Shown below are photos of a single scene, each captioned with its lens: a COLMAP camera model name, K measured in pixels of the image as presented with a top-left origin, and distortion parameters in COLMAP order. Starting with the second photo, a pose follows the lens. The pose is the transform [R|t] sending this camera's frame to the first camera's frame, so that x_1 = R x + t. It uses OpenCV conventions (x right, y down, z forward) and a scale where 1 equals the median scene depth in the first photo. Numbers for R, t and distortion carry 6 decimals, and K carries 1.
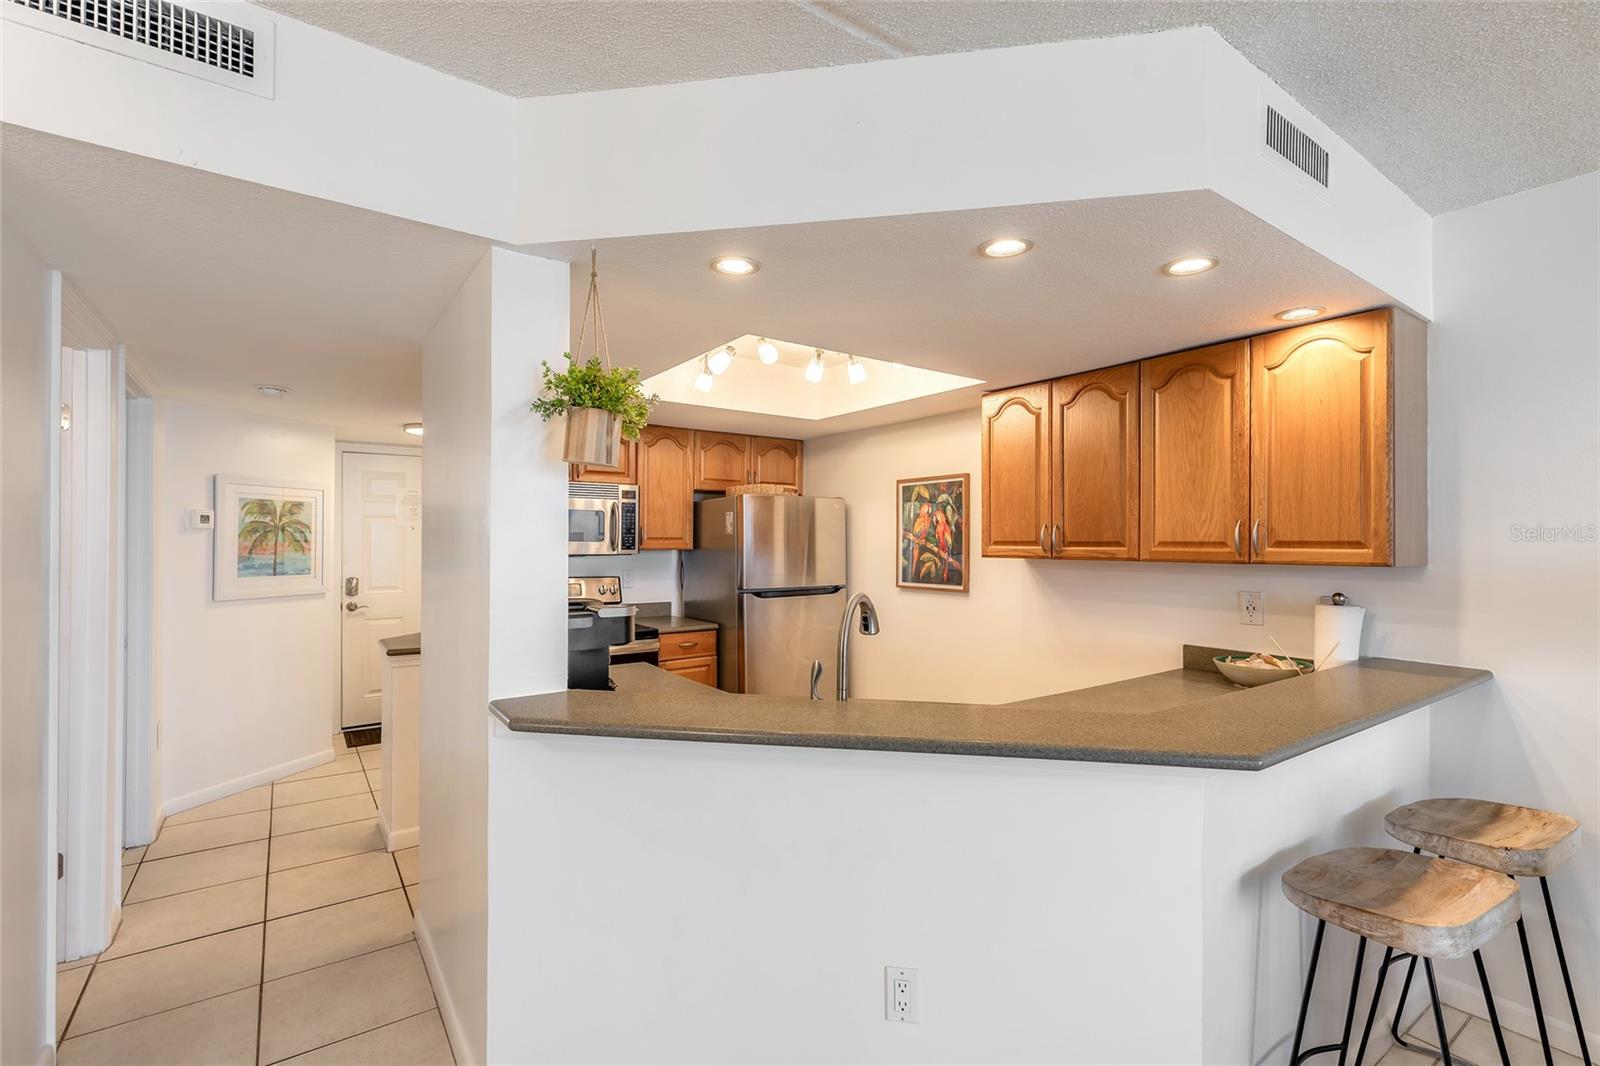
lens RADIAL K [[721.0, 0, 796.5], [0, 721.0, 538.1], [0, 0, 1]] dist [0.004357, -0.000441]
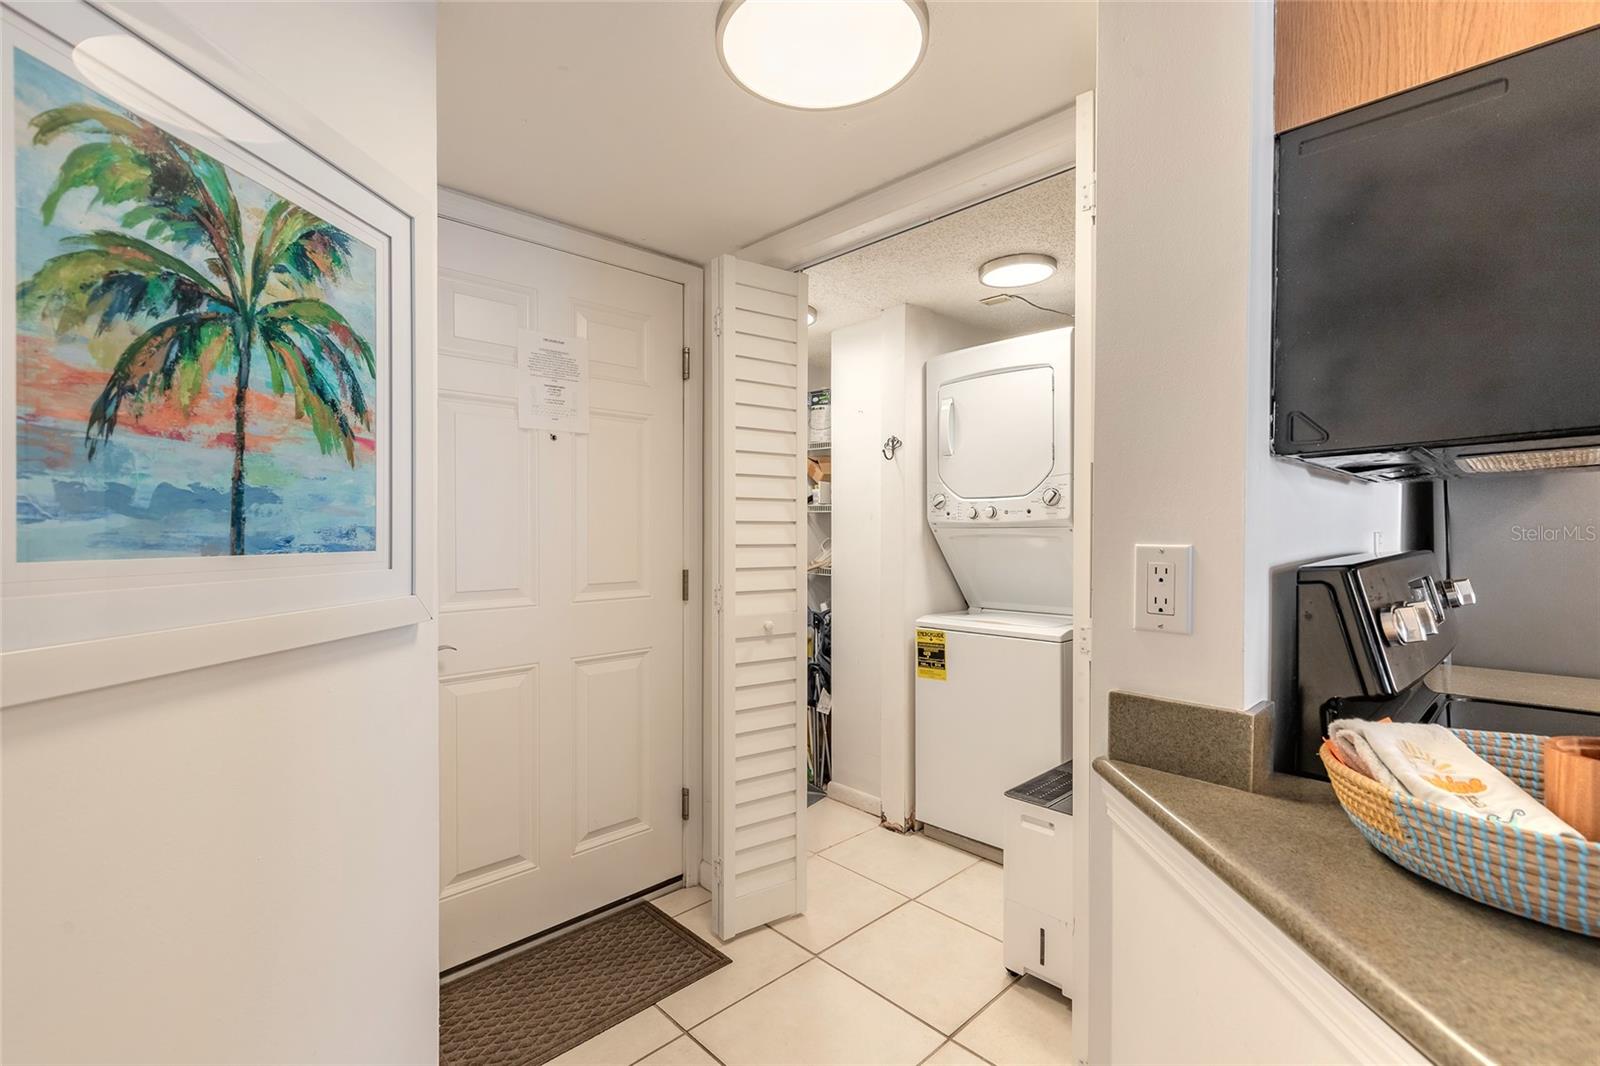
lens RADIAL K [[722.4, 0, 797.2], [0, 722.4, 536.6], [0, 0, 1]] dist [0.005741, 0.000384]
pose [[0.989694, -0.006360, 0.143058, -0.625508], [0.004271, 0.999880, 0.014906, 0.047266], [-0.143136, -0.014141, 0.989602, 0.816156]]
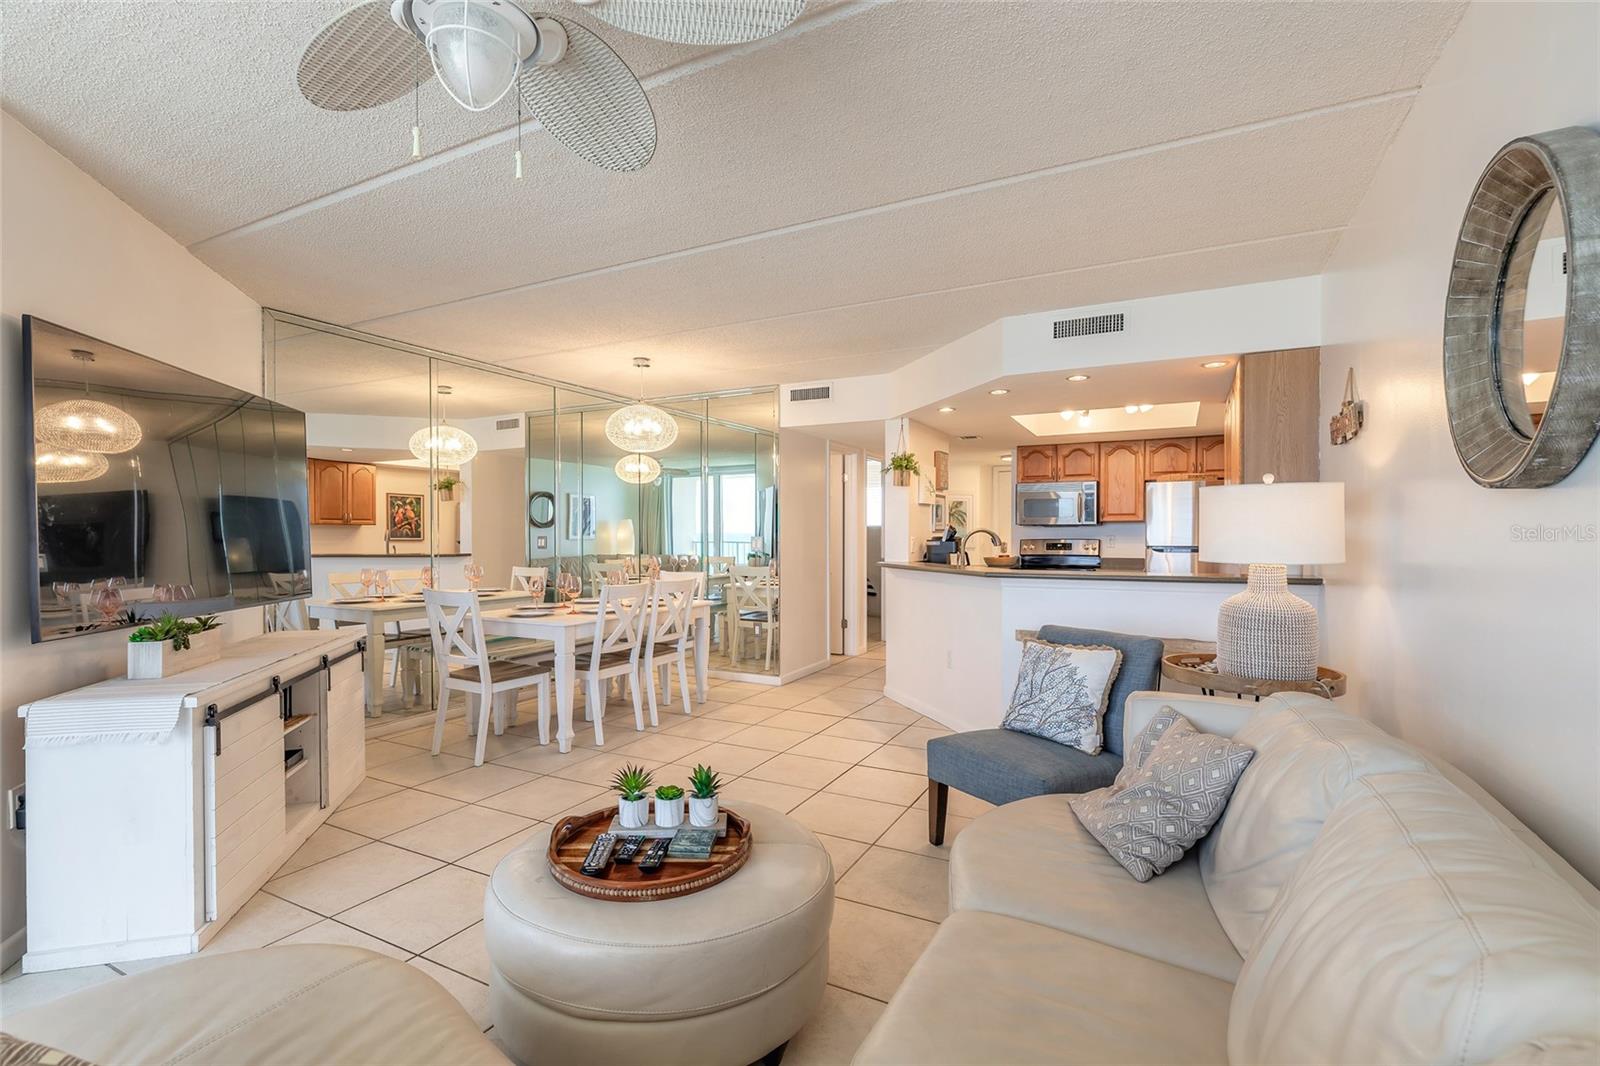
lens RADIAL K [[736.2, 0, 782.5], [0, 736.2, 534.5], [0, 0, 1]] dist [0.015719, -0.000383]
pose [[0.442543, -0.004881, -0.896734, 0.996440], [0.005623, 0.999981, -0.002668, 0.048161], [0.896730, -0.003862, 0.442562, -0.372954]]
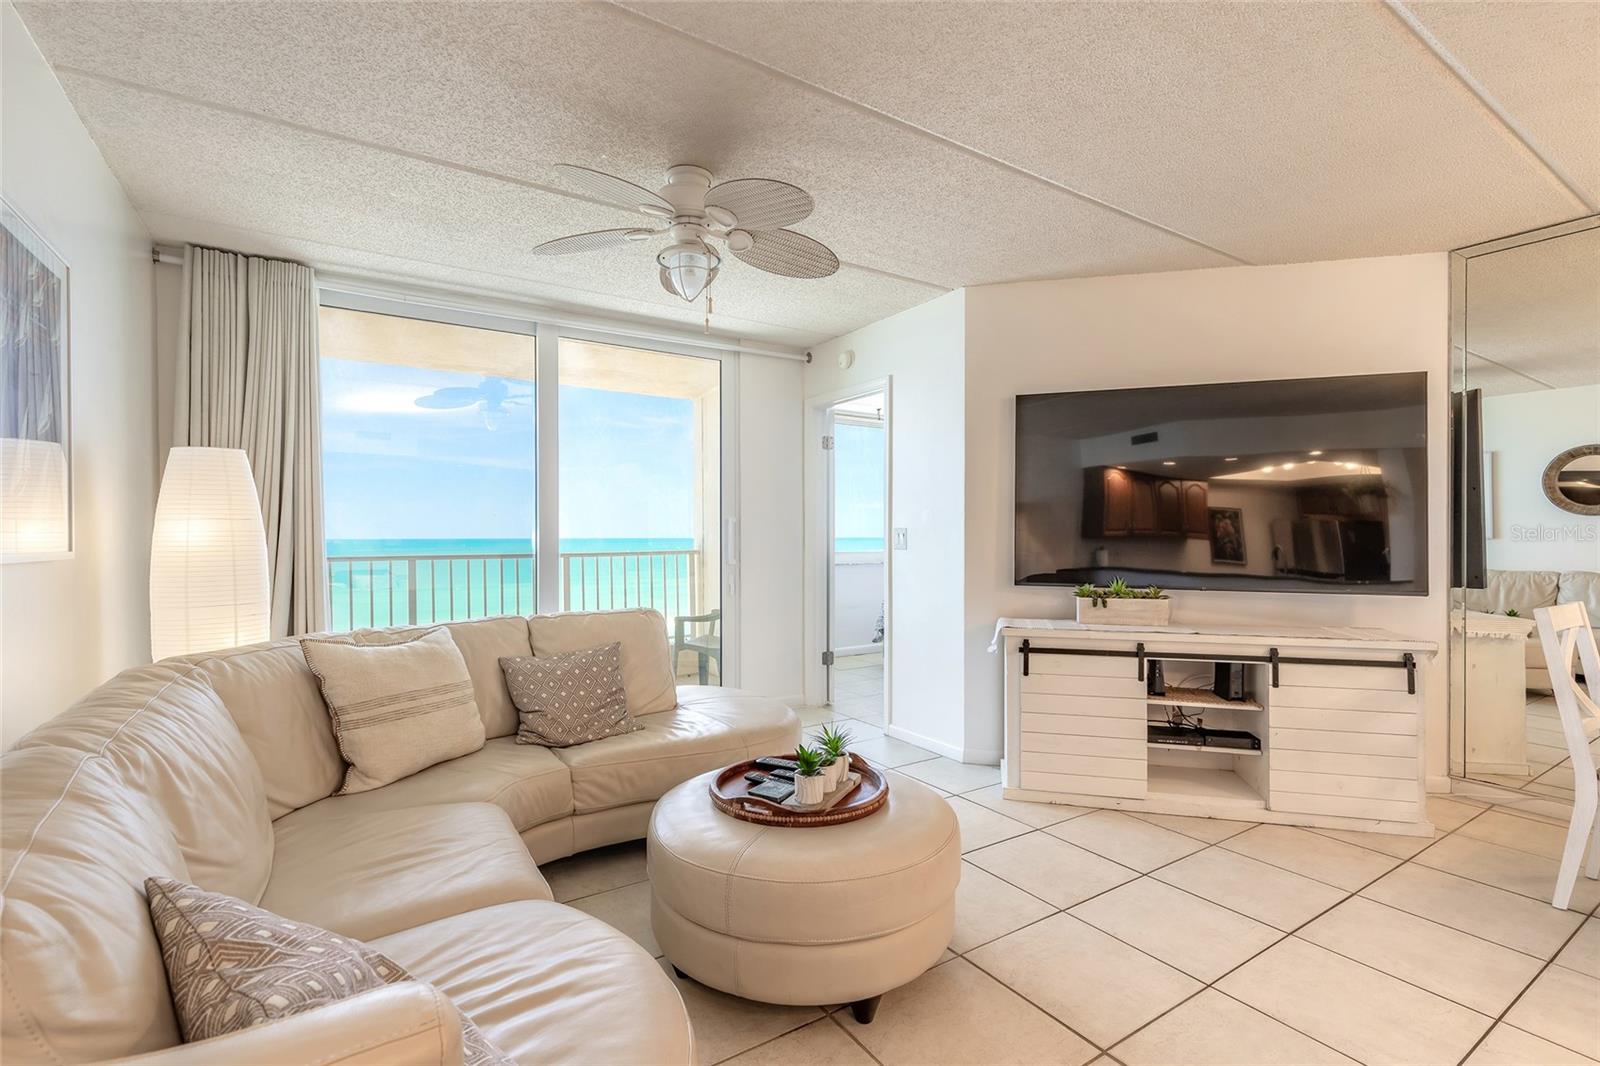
lens RADIAL K [[711.9, 0, 794.1], [0, 711.9, 536.7], [0, 0, 1]] dist [0.004201, 0.000879]
pose [[-0.999127, -0.004107, 0.041579, 0.507198], [-0.004033, 0.999990, 0.001860, 0.061973], [-0.041586, 0.001690, -0.999133, 0.287489]]
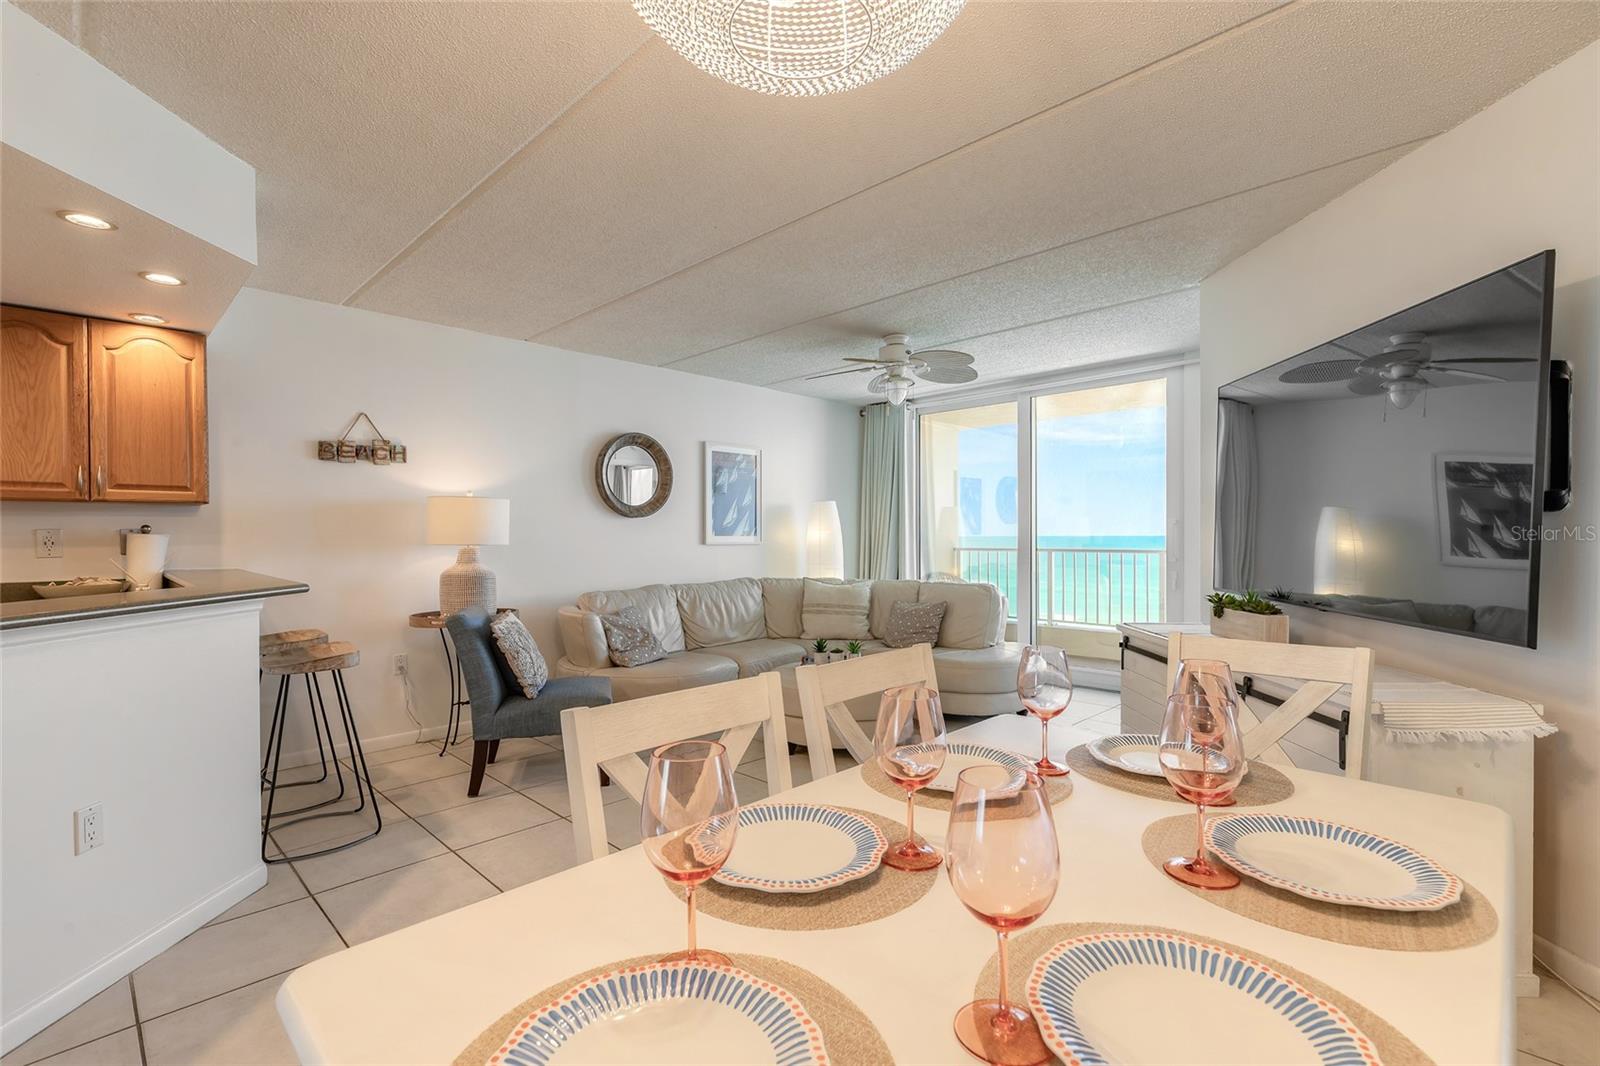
lens RADIAL K [[721.0, 0, 796.5], [0, 721.0, 538.1], [0, 0, 1]] dist [0.004357, -0.000441]
pose [[-0.175136, -0.010129, 0.984492, -0.485268], [0.000480, 0.999946, 0.010373, 0.051859], [-0.984544, 0.002289, -0.175121, 0.016686]]
